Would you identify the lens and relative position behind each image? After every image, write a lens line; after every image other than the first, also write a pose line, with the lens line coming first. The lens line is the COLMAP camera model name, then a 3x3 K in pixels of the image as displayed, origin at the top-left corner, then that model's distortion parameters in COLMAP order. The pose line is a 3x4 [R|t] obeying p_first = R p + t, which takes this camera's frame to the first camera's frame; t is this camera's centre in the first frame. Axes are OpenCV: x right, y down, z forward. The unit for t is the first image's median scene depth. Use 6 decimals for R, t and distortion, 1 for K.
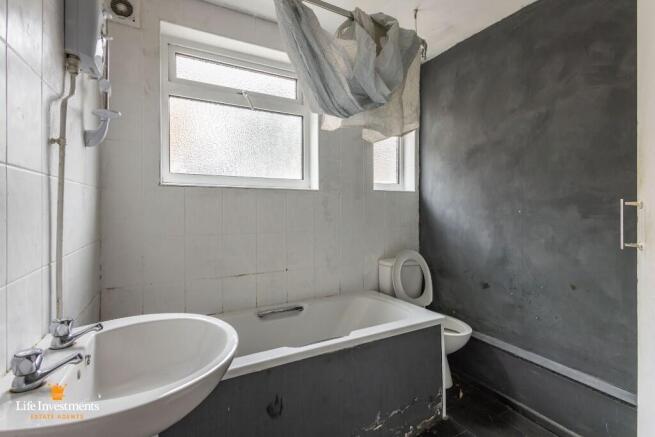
lens RADIAL K [[303.0, 0, 326.0], [0, 303.0, 205.6], [0, 0, 1]] dist [0.001441, -0.000228]
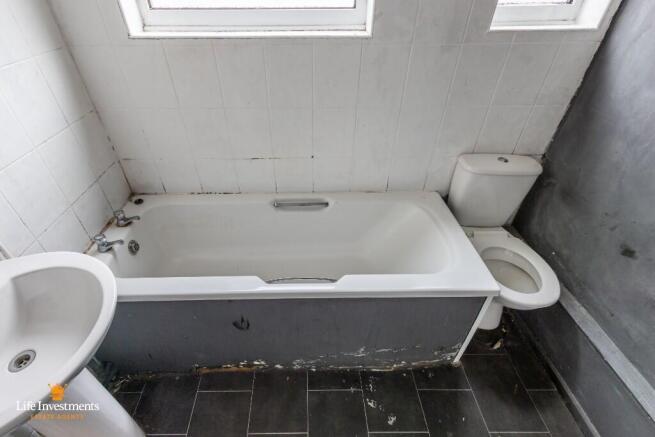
lens RADIAL K [[308.8, 0, 307.4], [0, 308.8, 217.6], [0, 0, 1]] dist [0.008306, -0.000422]
pose [[0.887326, 0.278212, -0.367765, 0.197549], [0.013808, 0.781120, 0.624228, -0.164231], [0.460936, -0.558972, 0.689267, 0.372369]]
